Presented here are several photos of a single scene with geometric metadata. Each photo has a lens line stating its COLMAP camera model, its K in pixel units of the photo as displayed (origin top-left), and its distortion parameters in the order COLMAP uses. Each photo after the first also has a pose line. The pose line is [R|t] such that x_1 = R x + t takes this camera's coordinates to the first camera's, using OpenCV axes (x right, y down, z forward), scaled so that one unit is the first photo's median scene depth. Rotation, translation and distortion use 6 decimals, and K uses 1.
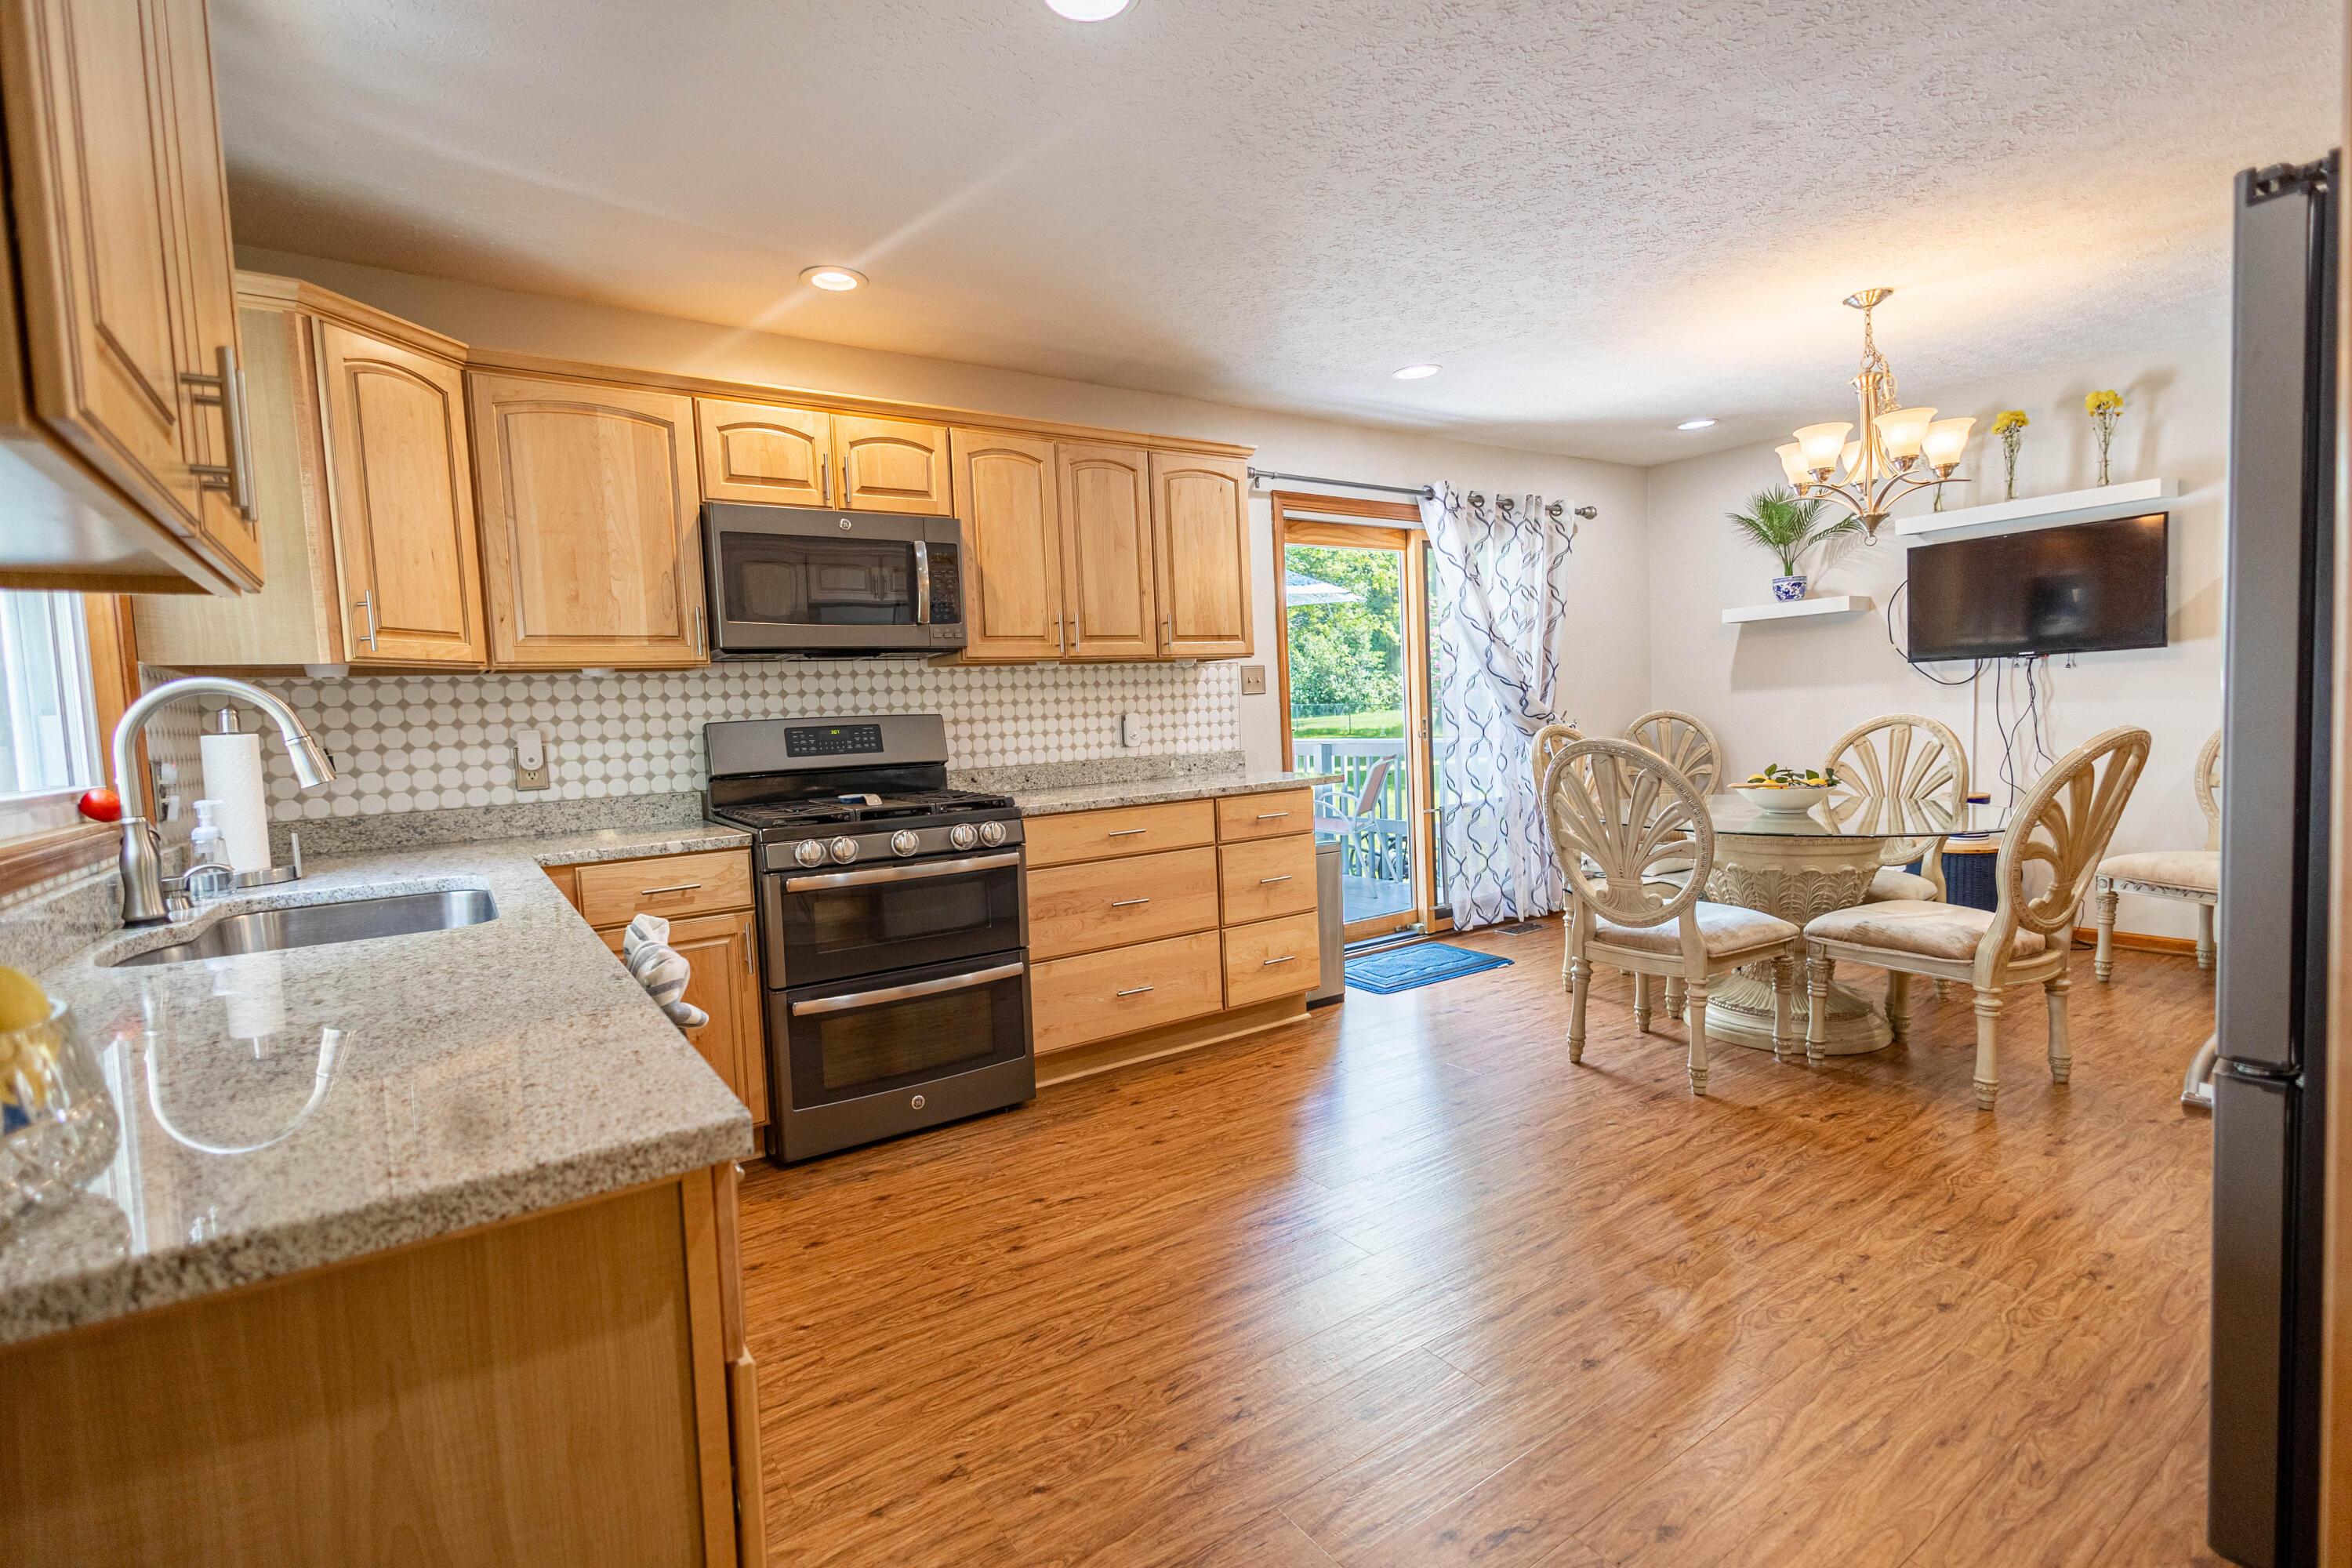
lens RADIAL K [[1100.8, 0, 1176.0], [0, 1100.8, 784.0], [0, 0, 1]] dist [0.011019, 0.000371]
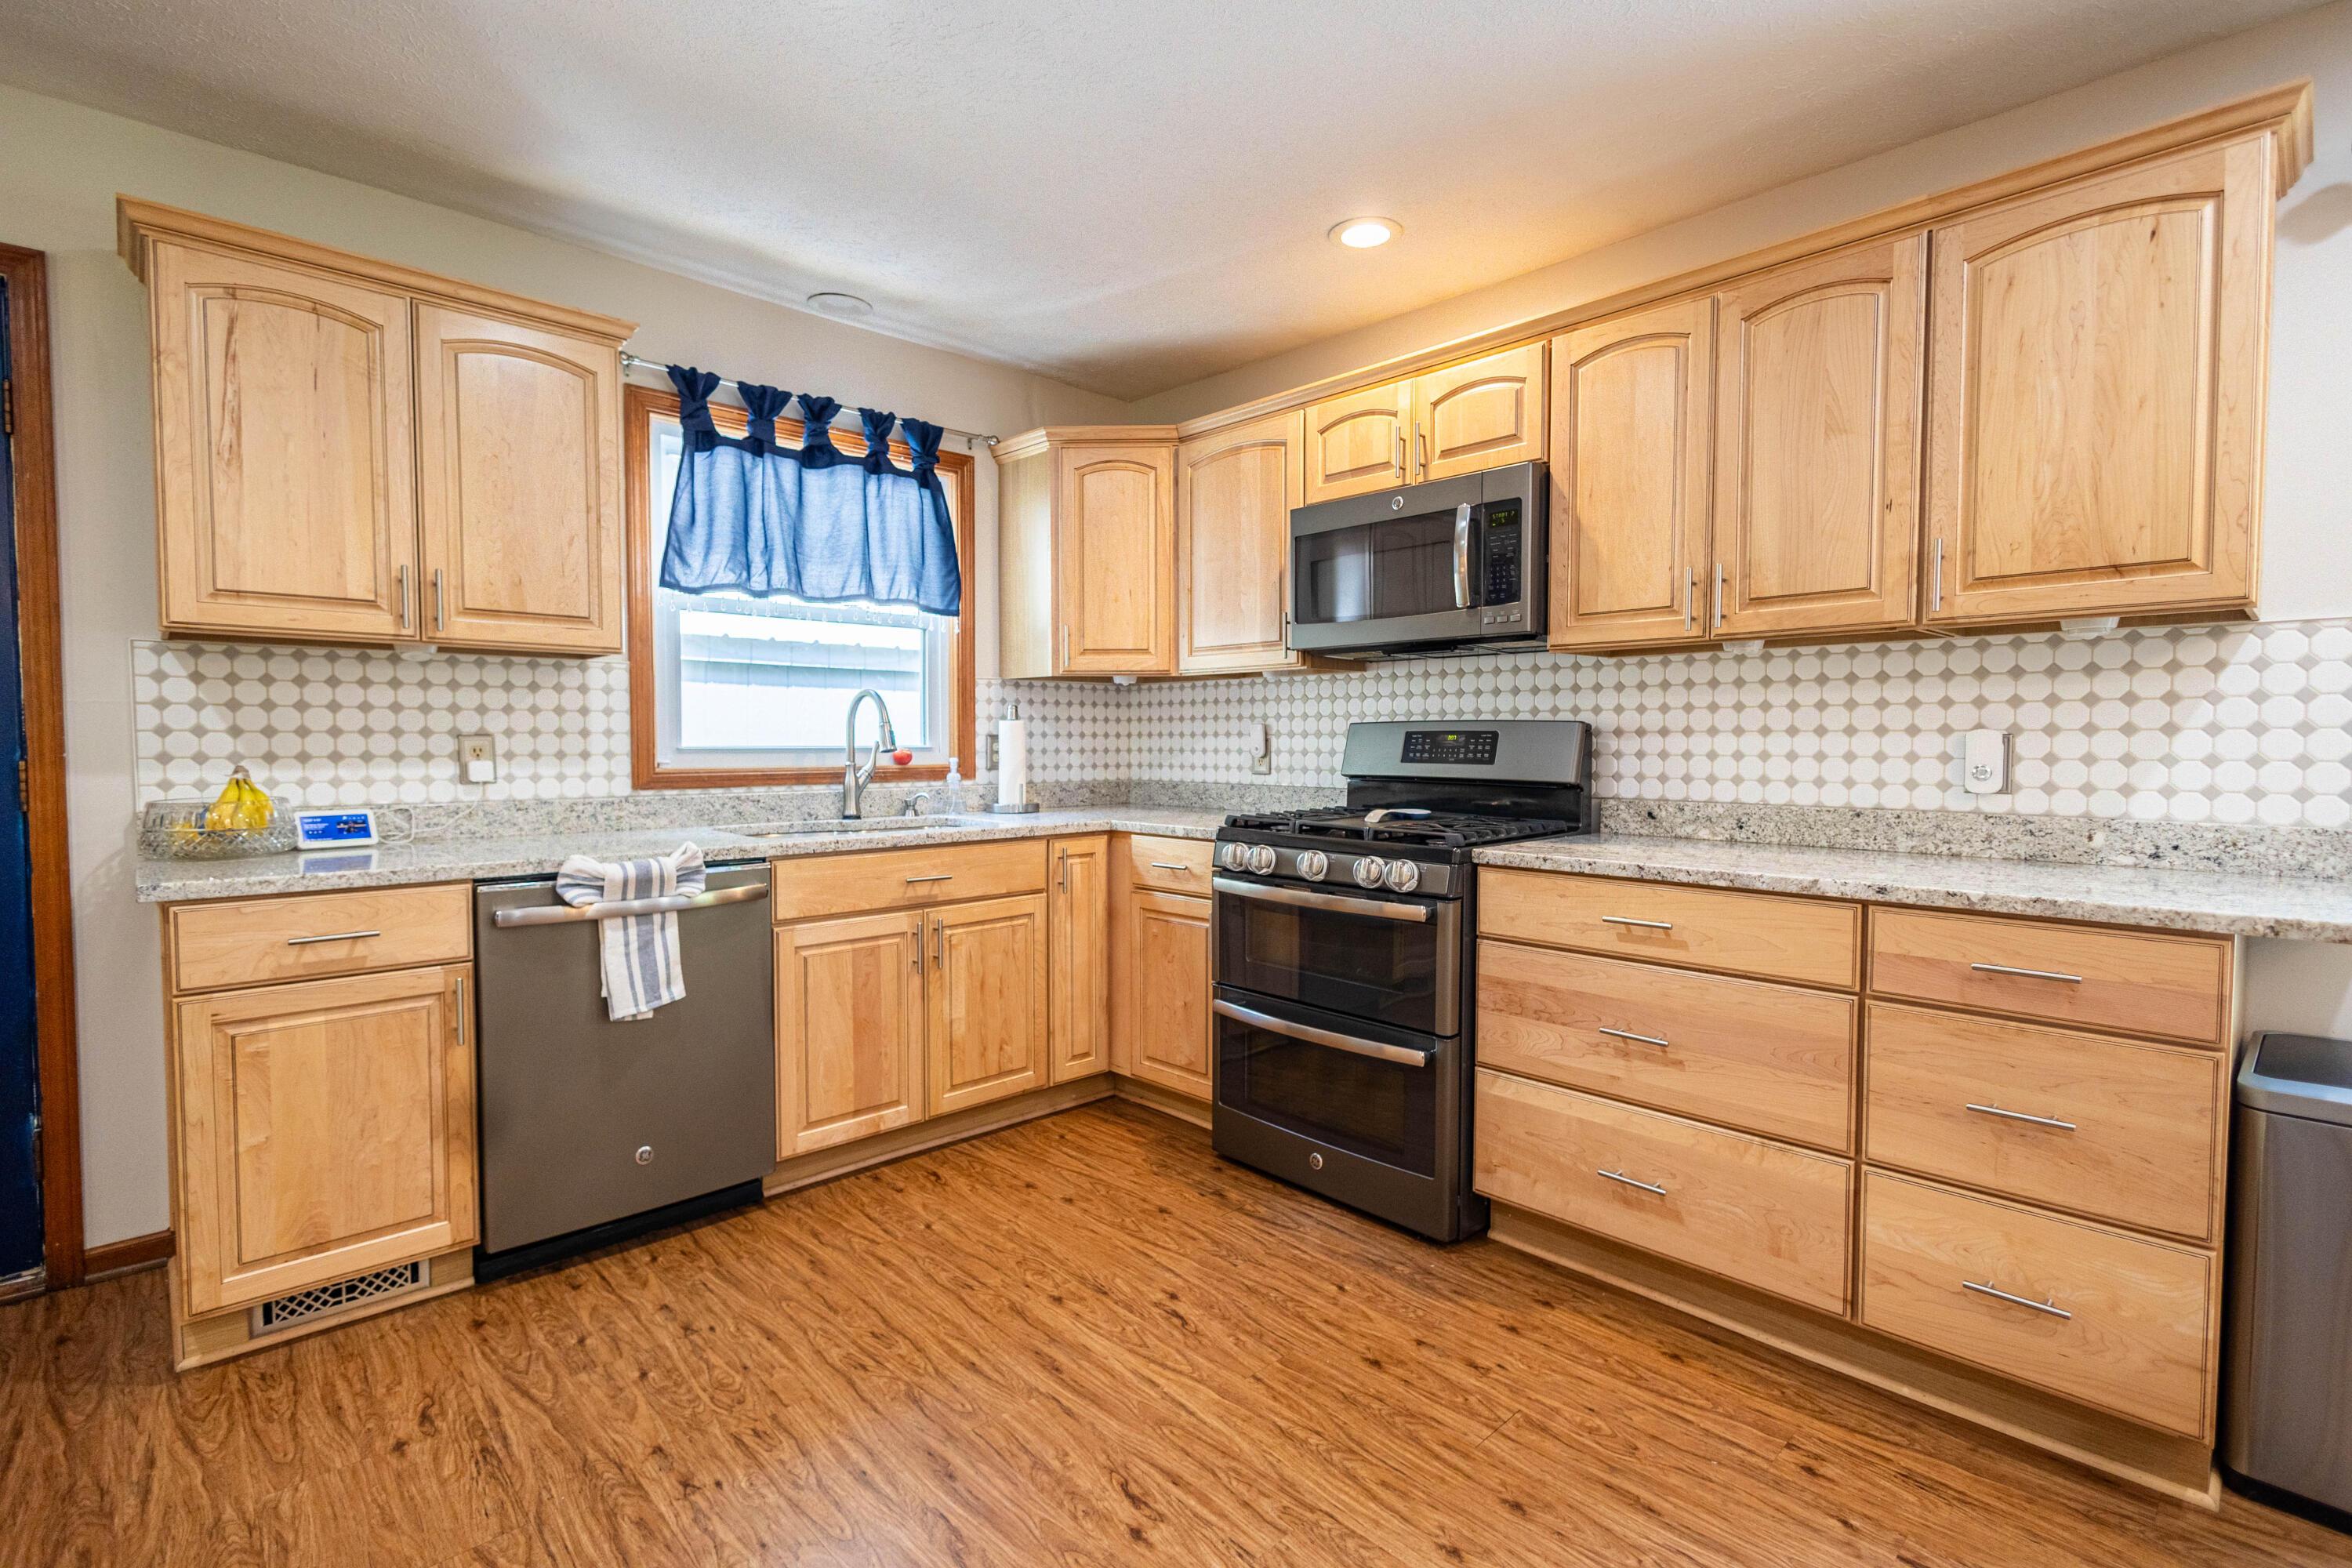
lens RADIAL K [[1100.8, 0, 1176.0], [0, 1100.8, 784.0], [0, 0, 1]] dist [0.011019, 0.000371]
pose [[0.140033, 0.086478, -0.986363, 0.563391], [-0.073513, 0.994337, 0.076741, -0.066379], [0.987414, 0.061765, 0.145597, 0.708062]]
